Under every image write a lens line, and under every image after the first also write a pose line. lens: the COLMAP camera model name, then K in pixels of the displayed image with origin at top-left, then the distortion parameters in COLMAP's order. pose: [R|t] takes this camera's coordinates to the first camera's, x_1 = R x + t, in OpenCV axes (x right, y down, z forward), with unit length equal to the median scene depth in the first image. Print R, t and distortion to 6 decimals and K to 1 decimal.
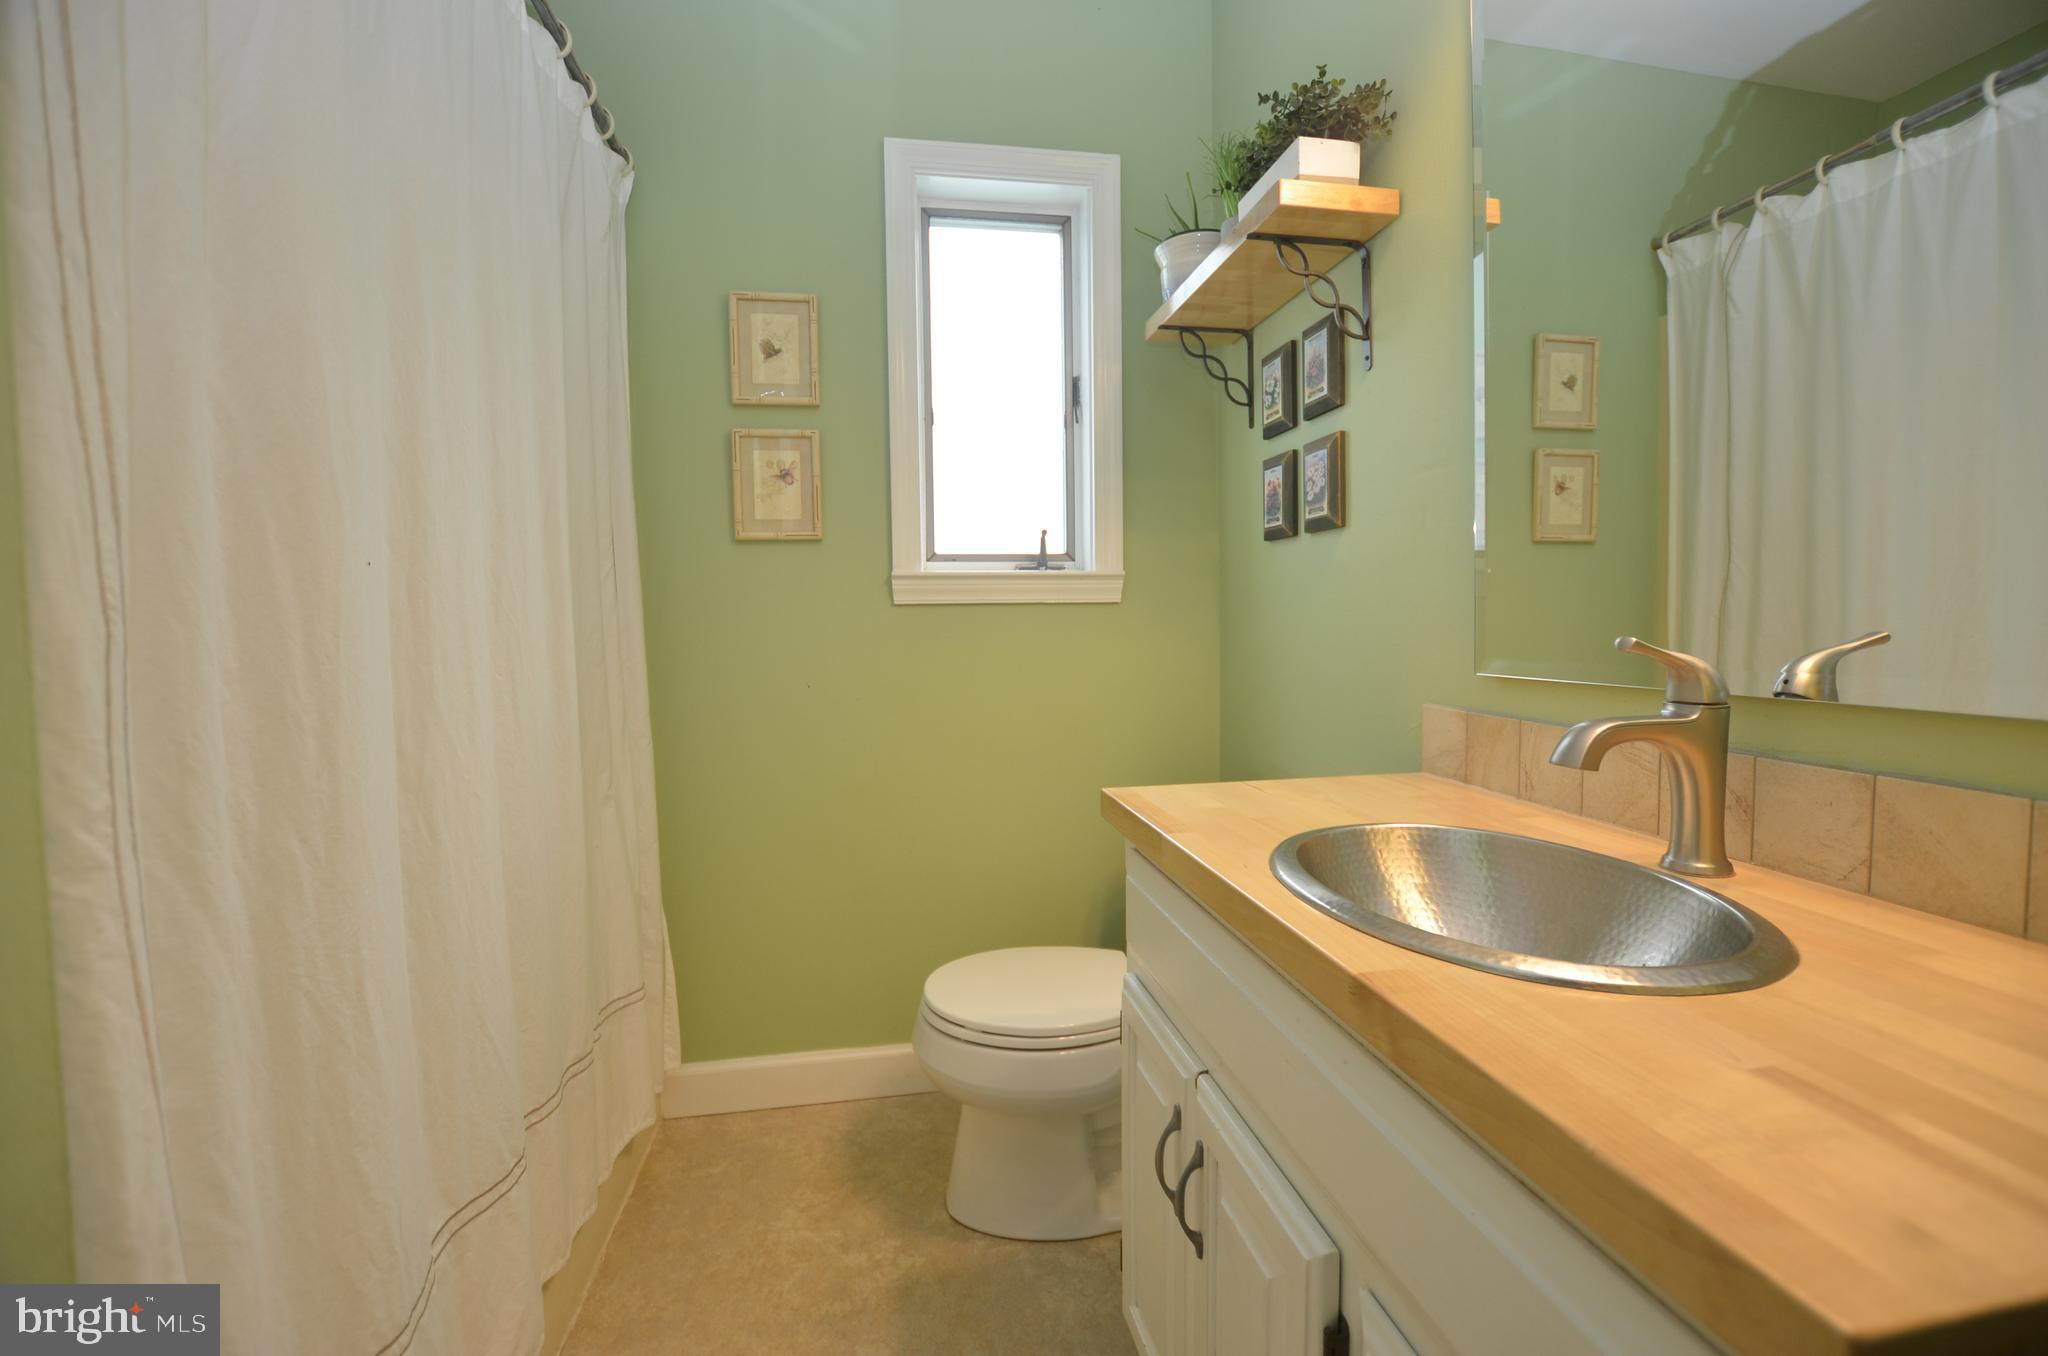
lens RADIAL K [[894.7, 0, 1032.4], [0, 894.7, 663.1], [0, 0, 1]] dist [-0.036973, 0.007078]
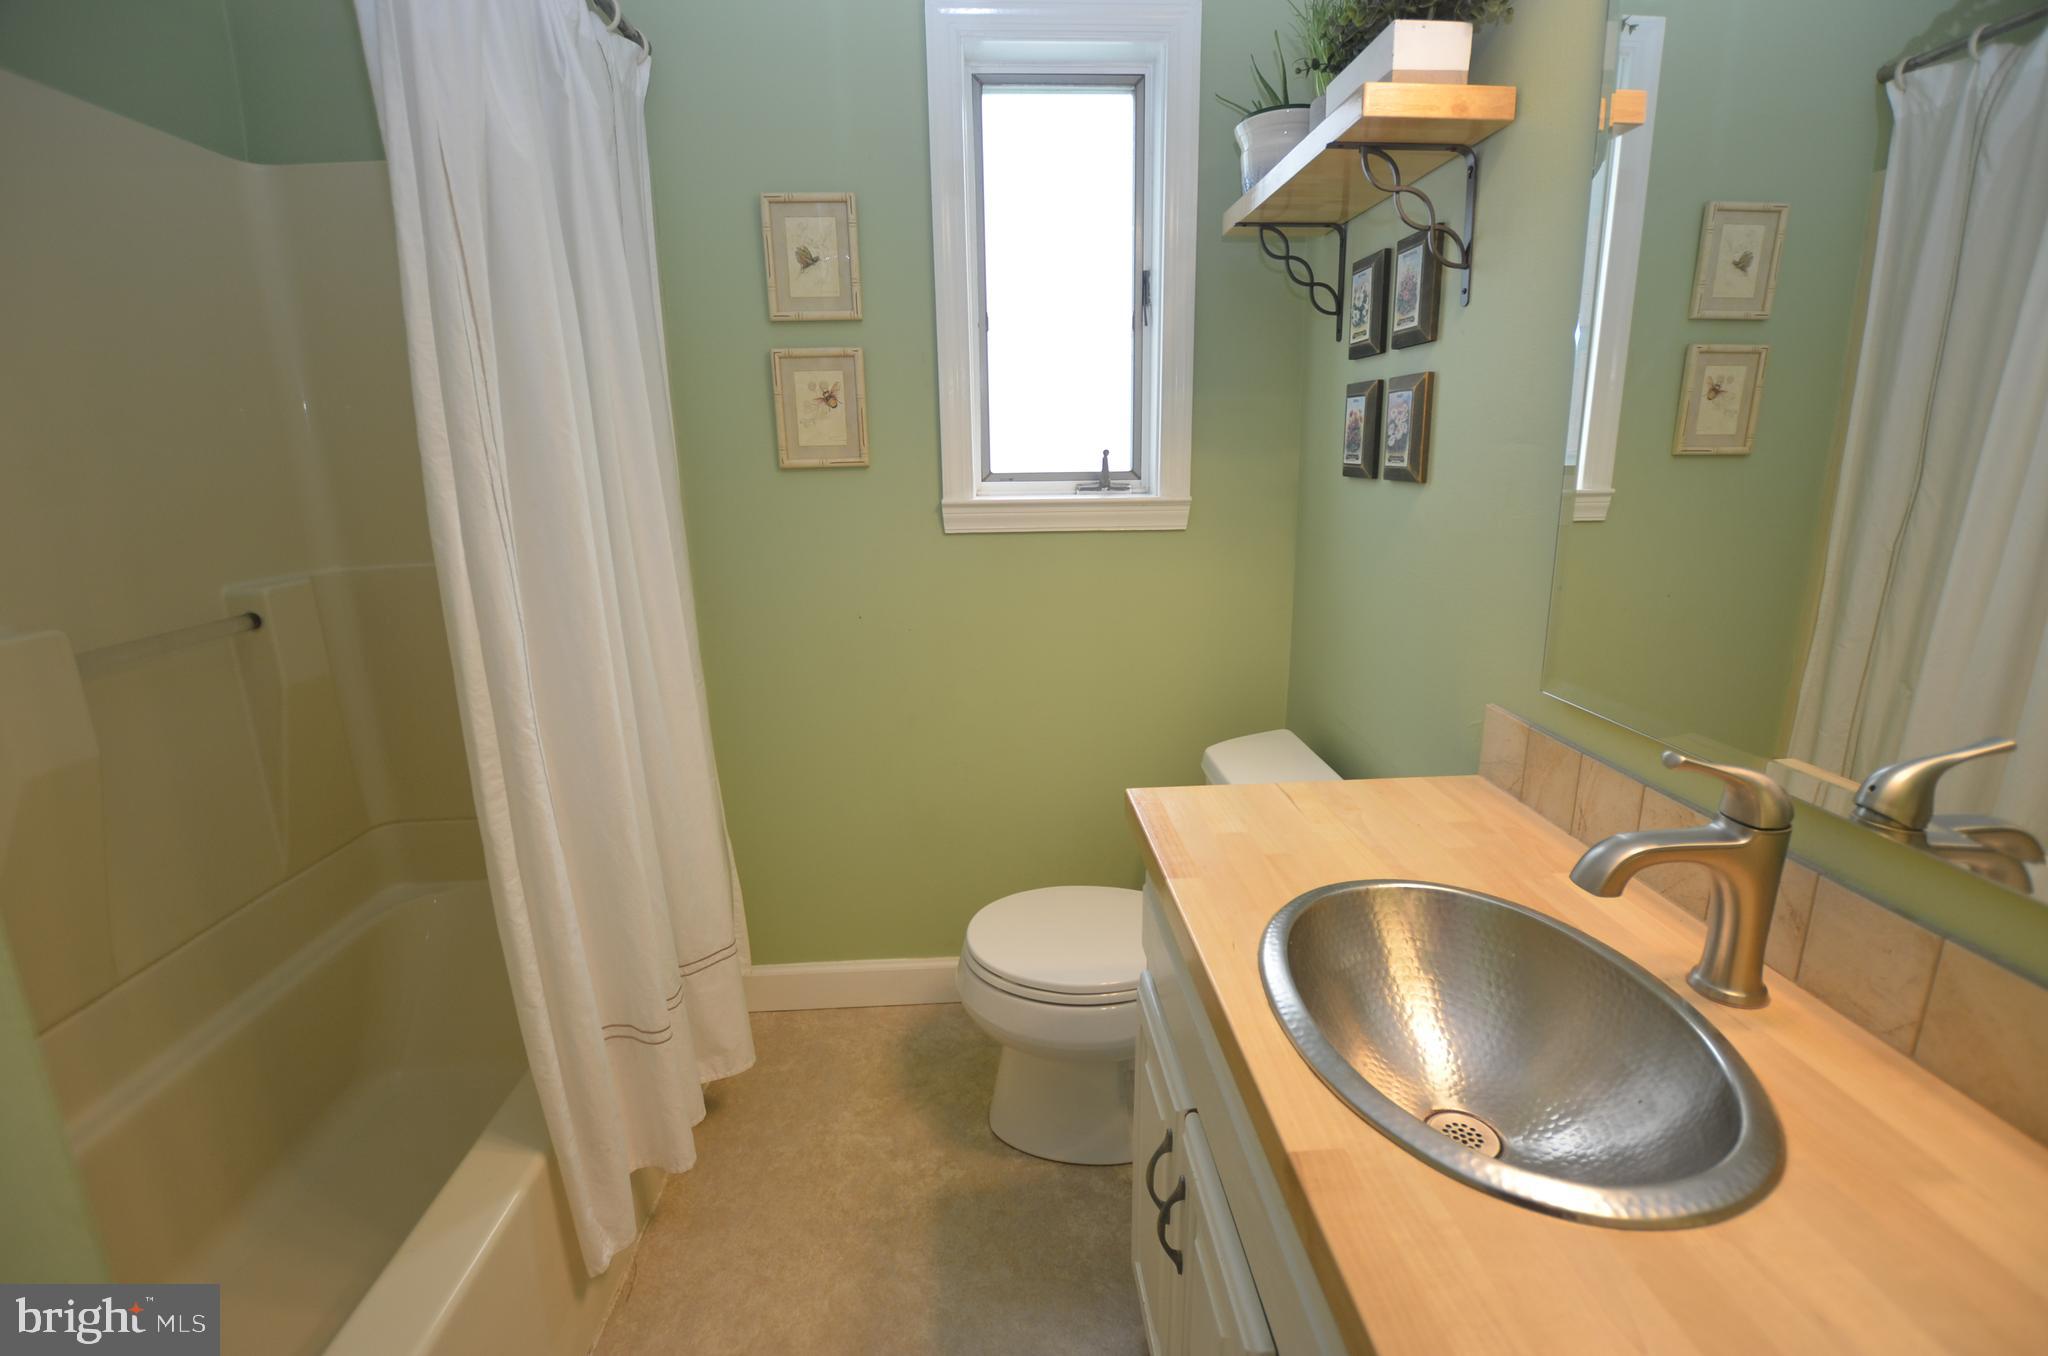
lens RADIAL K [[921.9, 0, 1030.8], [0, 921.9, 667.2], [0, 0, 1]] dist [-0.040107, 0.009729]
pose [[0.993118, 0.026917, -0.113985, 0.058976], [-0.005204, 0.982412, 0.186652, -0.122154], [0.117004, -0.184774, 0.975791, 0.024634]]
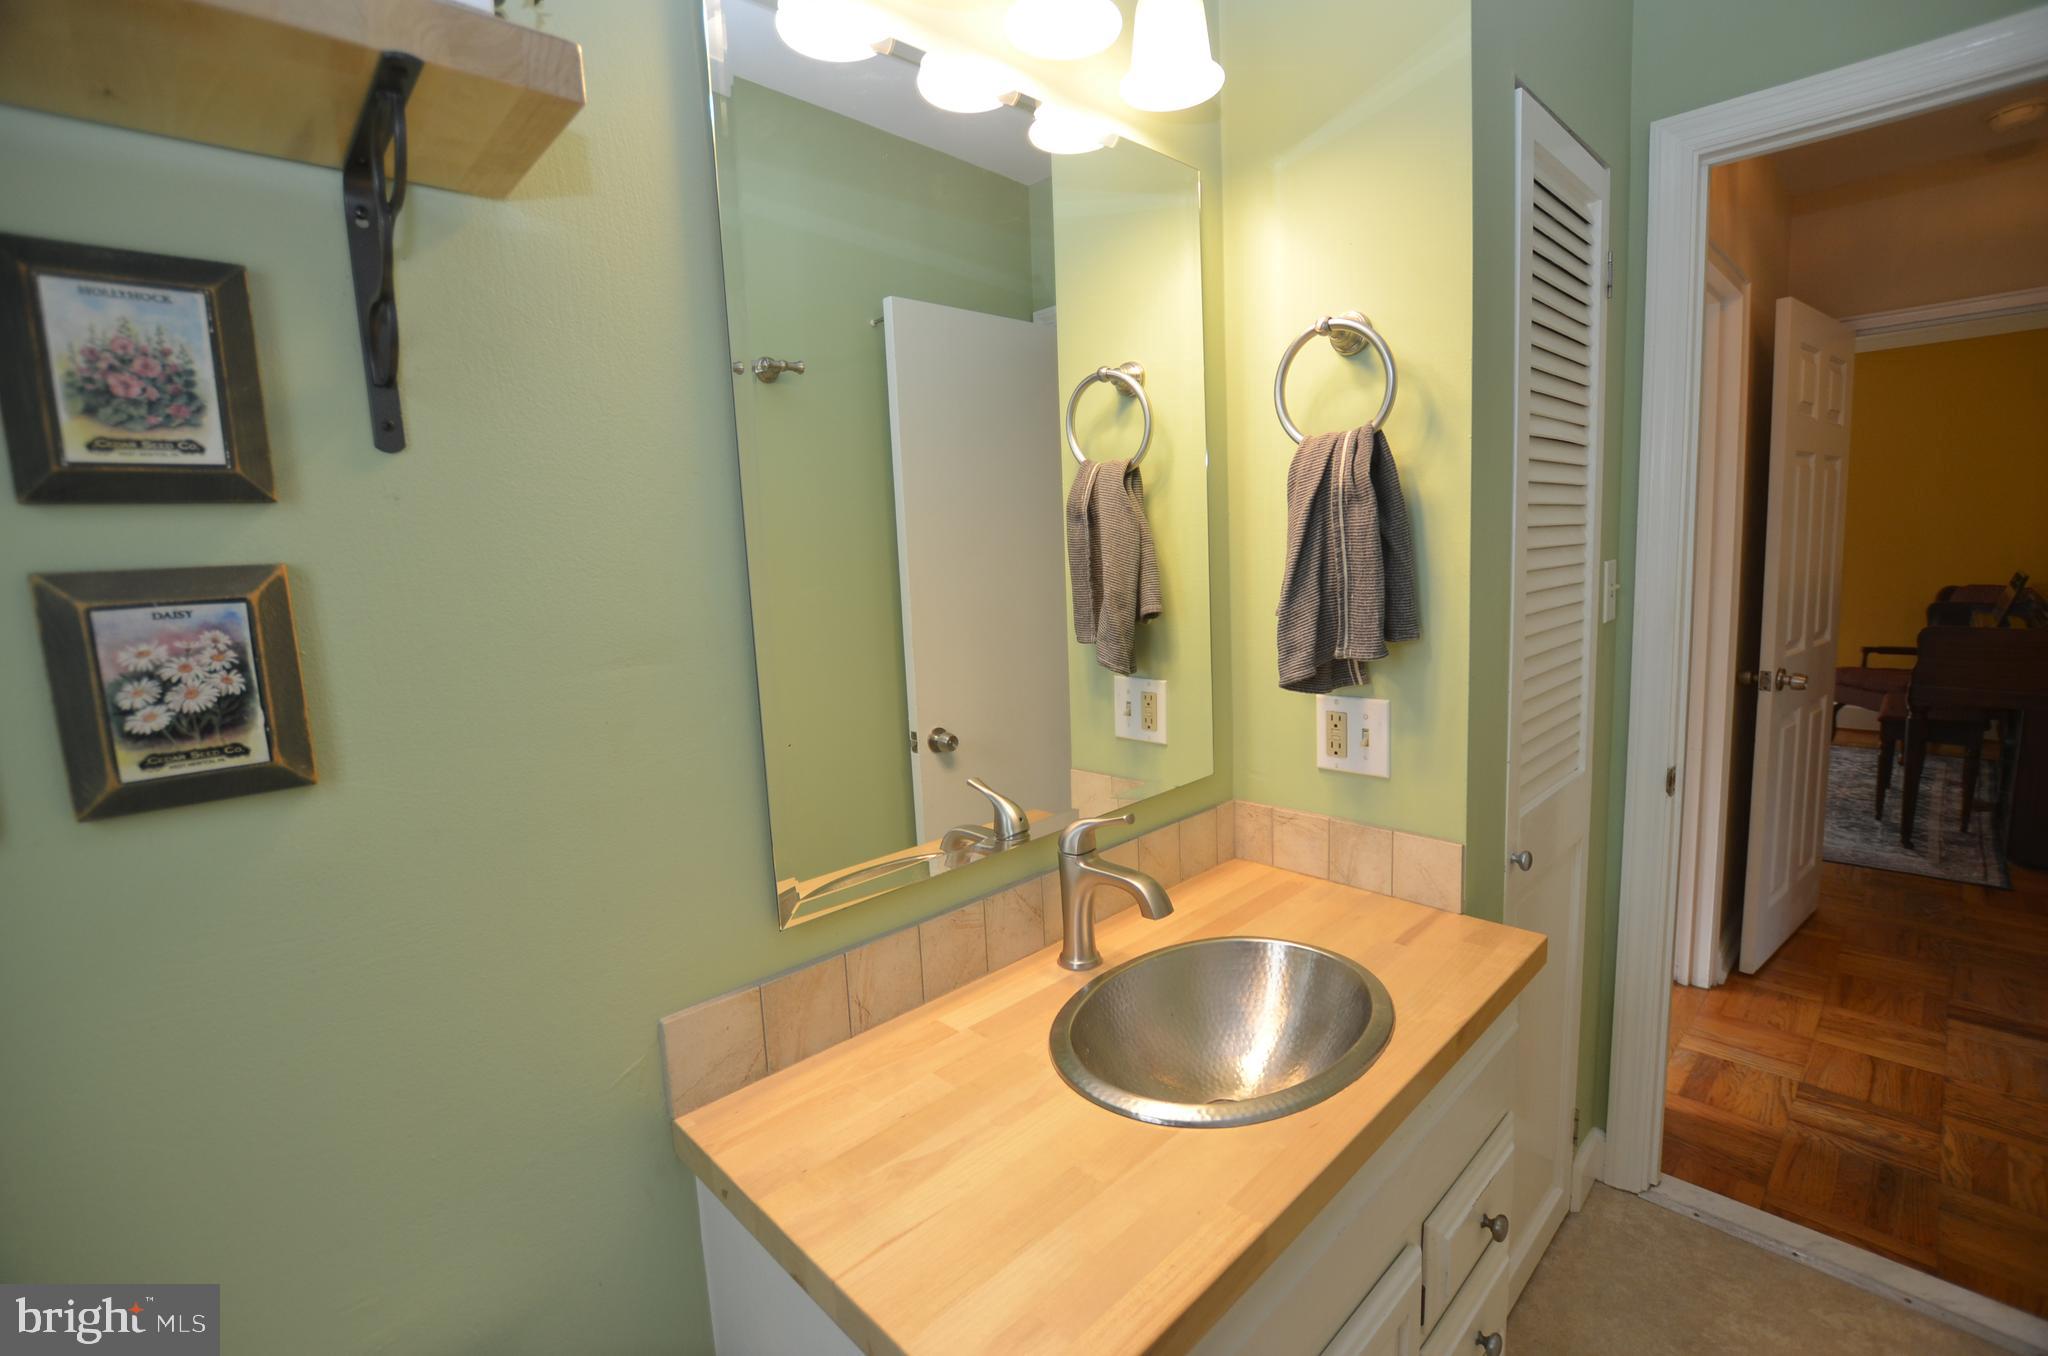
lens RADIAL K [[894.7, 0, 1032.4], [0, 894.7, 663.1], [0, 0, 1]] dist [-0.036973, 0.007078]
pose [[-0.558727, -0.063758, 0.826897, -0.172858], [0.089514, 0.986580, 0.136554, -0.207057], [-0.824507, 0.150315, -0.545522, 0.811966]]
